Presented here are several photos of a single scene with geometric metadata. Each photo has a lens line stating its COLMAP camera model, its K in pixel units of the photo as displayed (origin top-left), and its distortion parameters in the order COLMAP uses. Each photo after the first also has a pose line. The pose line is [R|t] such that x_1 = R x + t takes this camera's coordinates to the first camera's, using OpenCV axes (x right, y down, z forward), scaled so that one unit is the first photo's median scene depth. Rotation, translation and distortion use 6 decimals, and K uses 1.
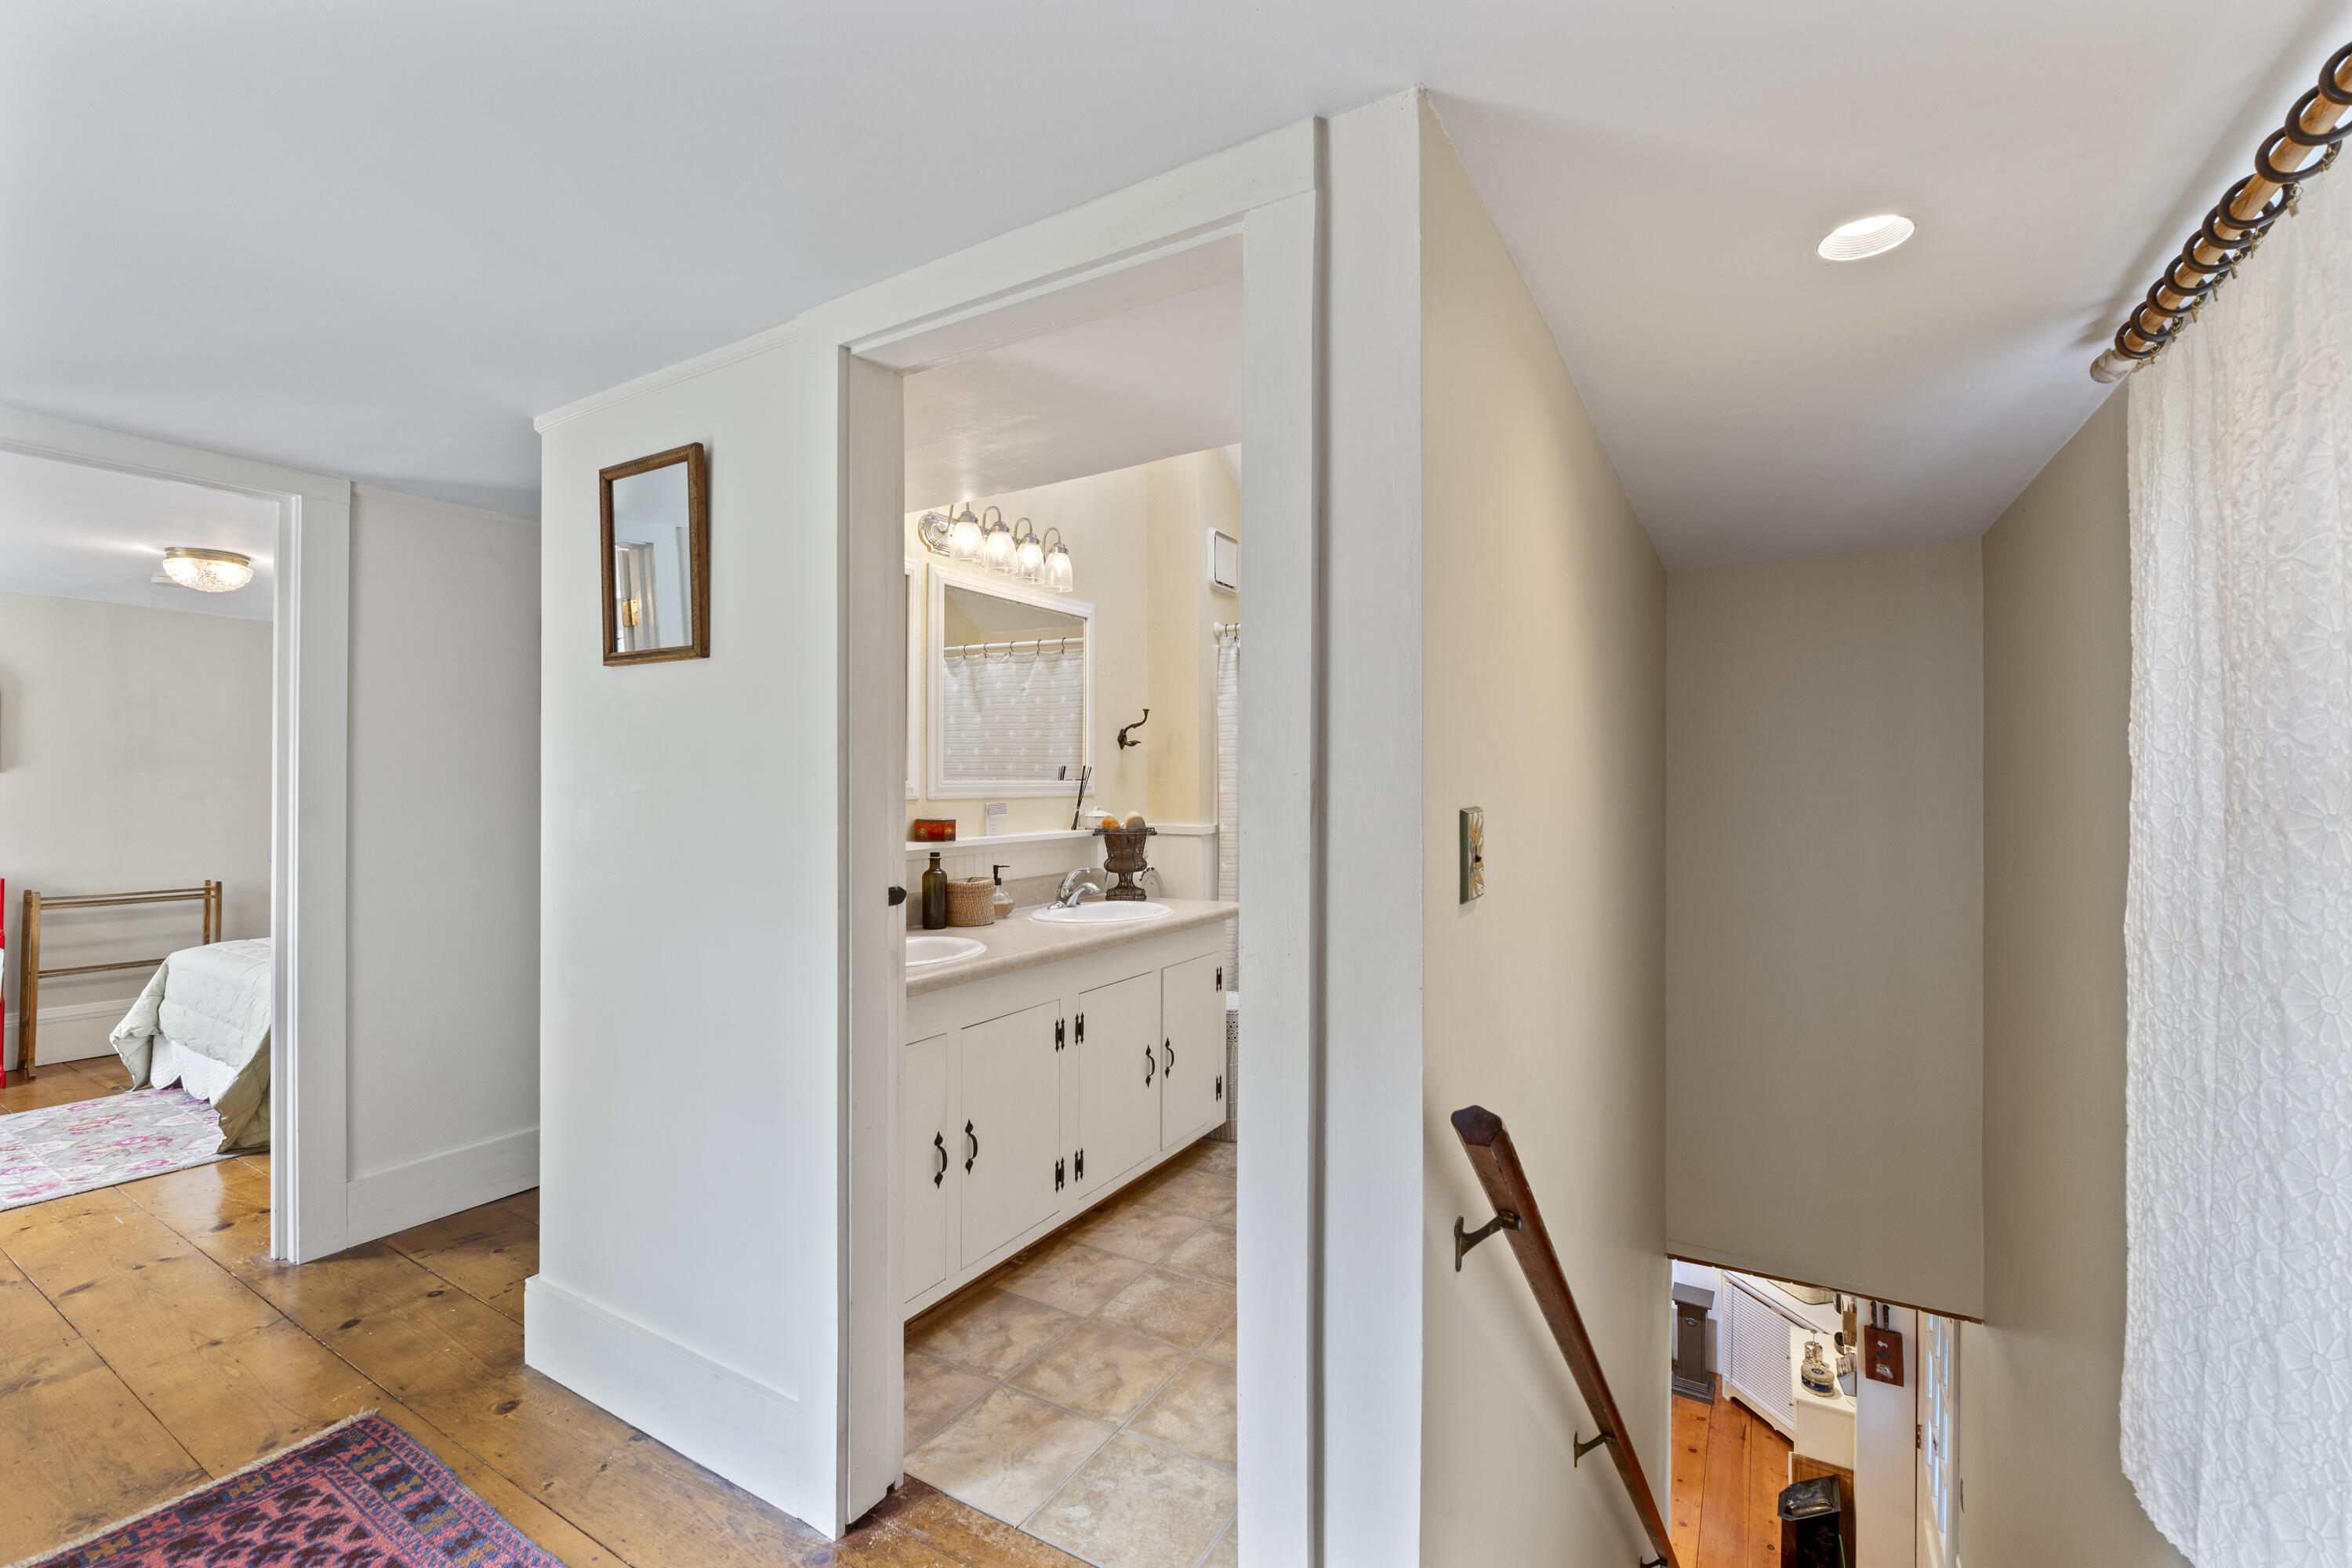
lens RADIAL K [[1011.9, 0, 1168.5], [0, 1011.9, 768.6], [0, 0, 1]] dist [-0.005022, -0.001311]
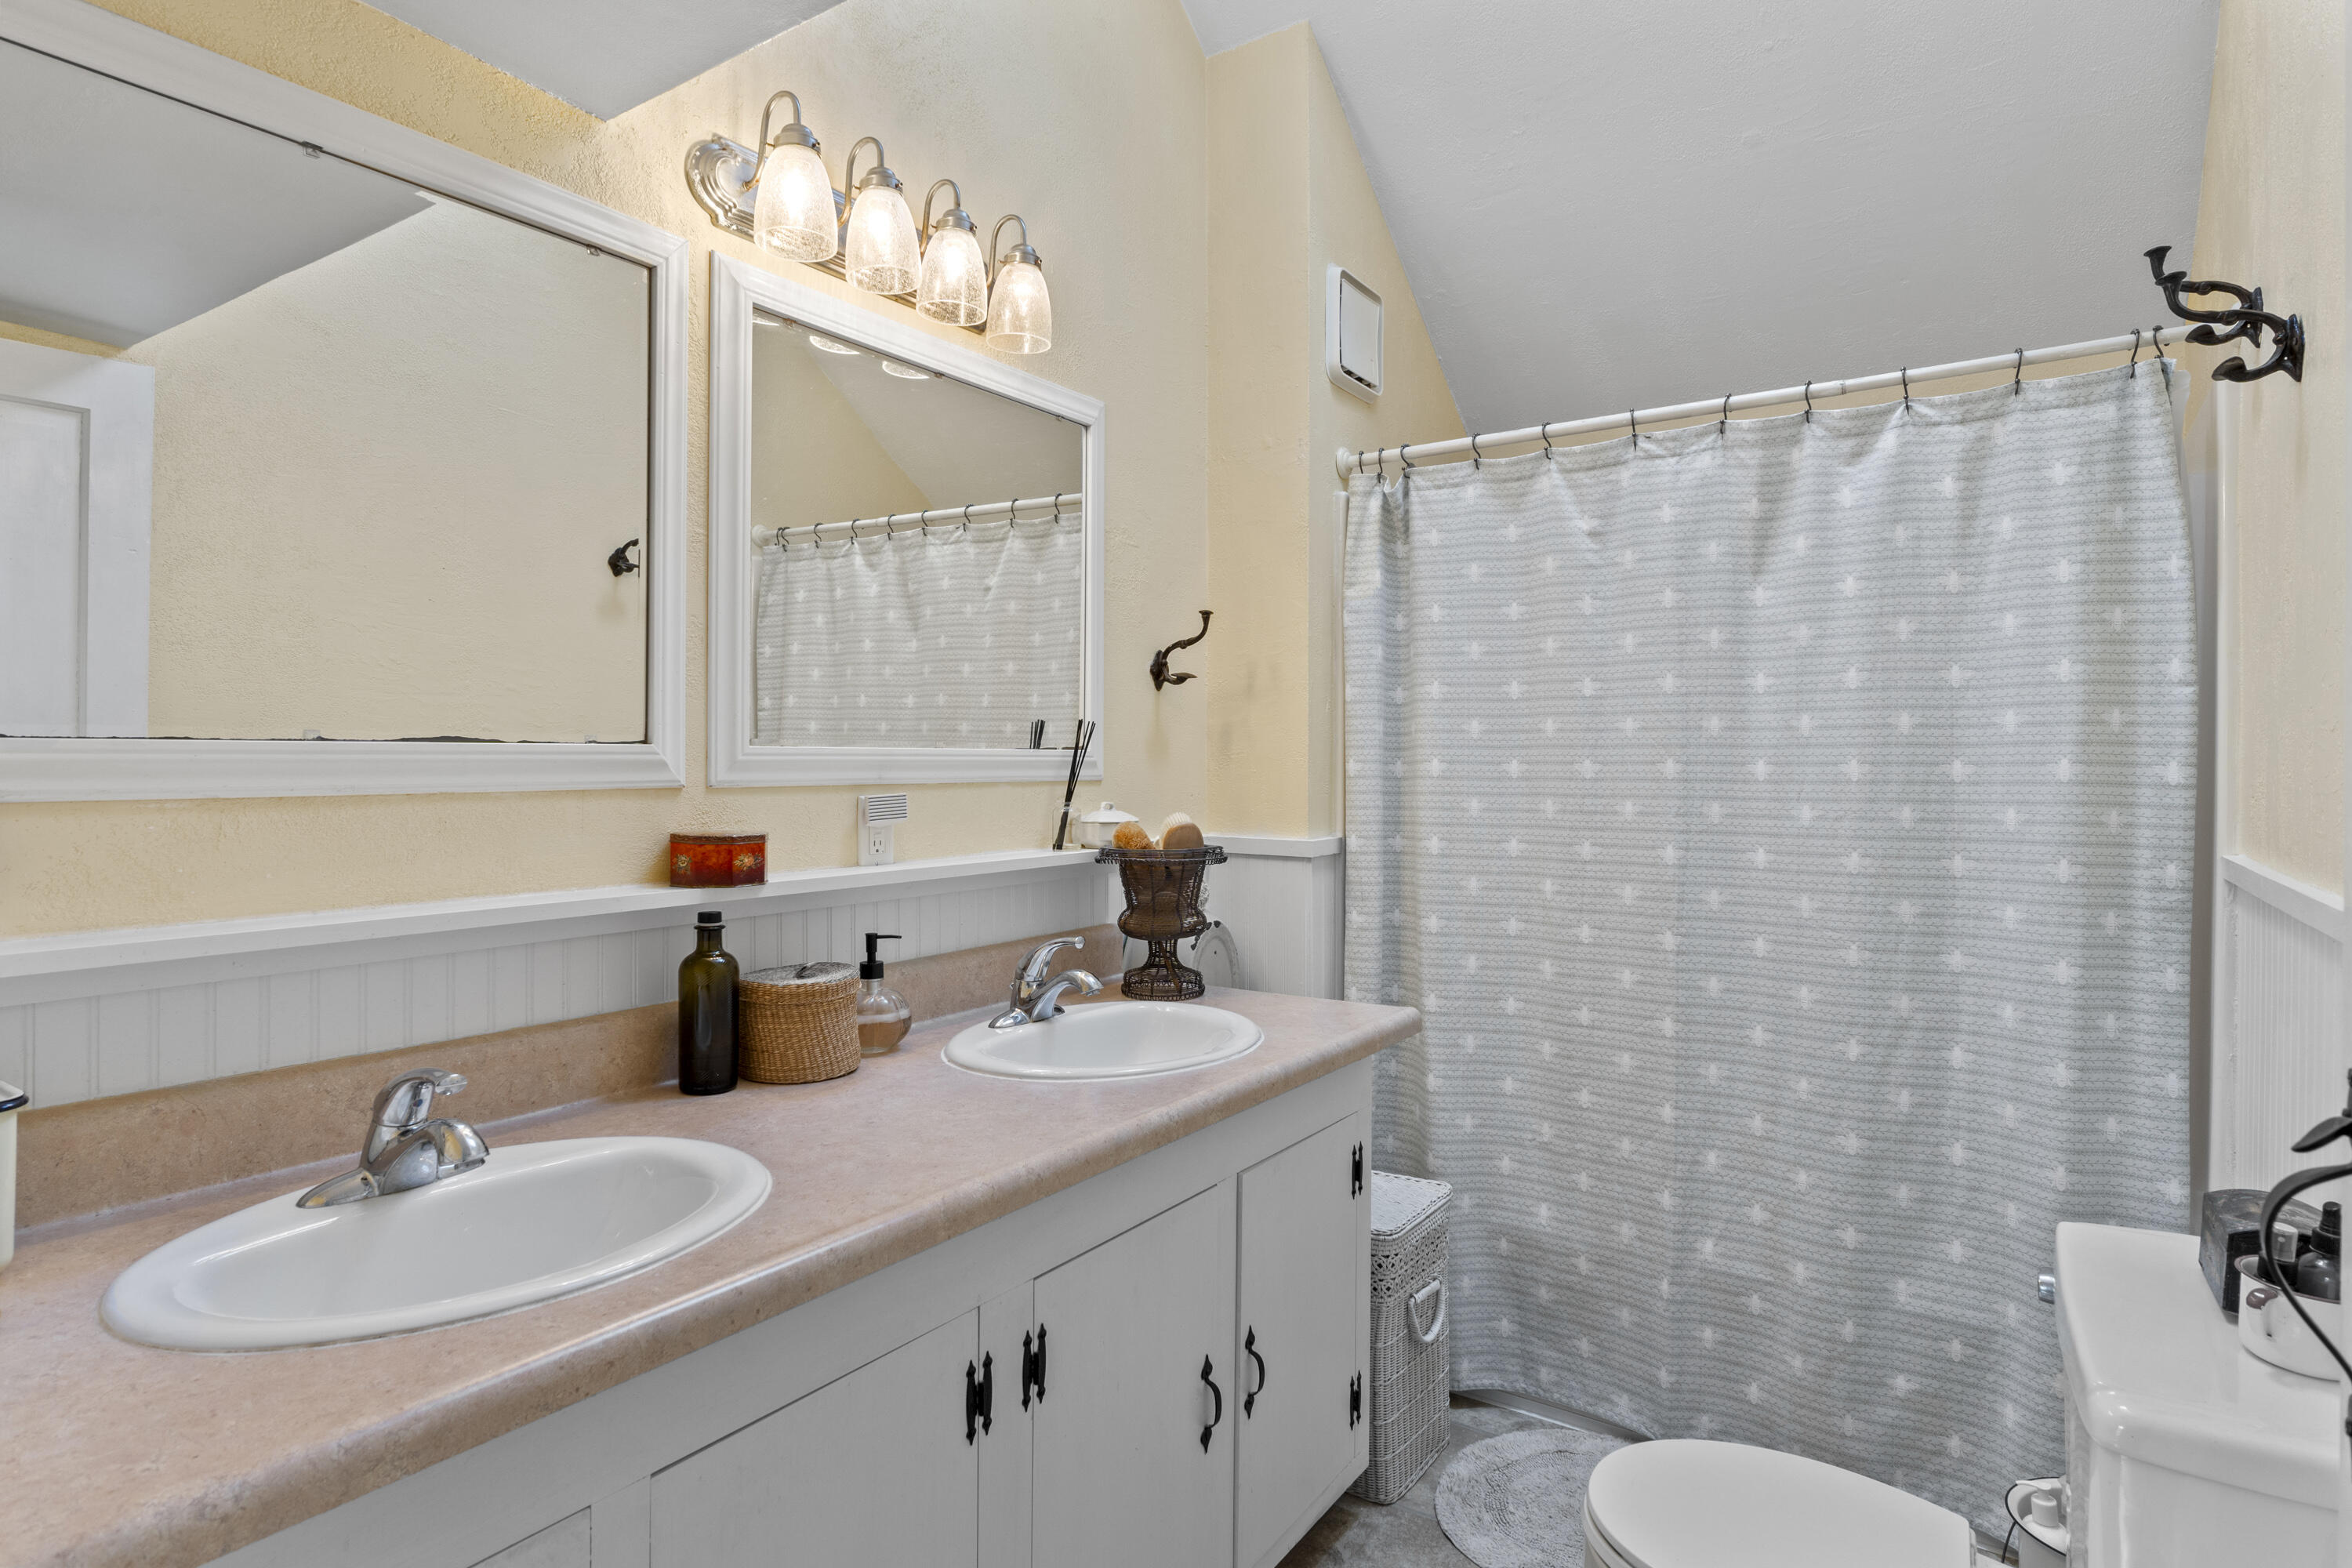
lens RADIAL K [[1285.0, 0, 1174.0], [0, 1285.0, 769.8], [0, 0, 1]] dist [-0.005483, -0.000097]
pose [[0.998878, 0.005580, -0.047034, -0.008006], [-0.004607, 0.999774, 0.020773, 0.008734], [0.047139, -0.020533, 0.998677, 0.384370]]
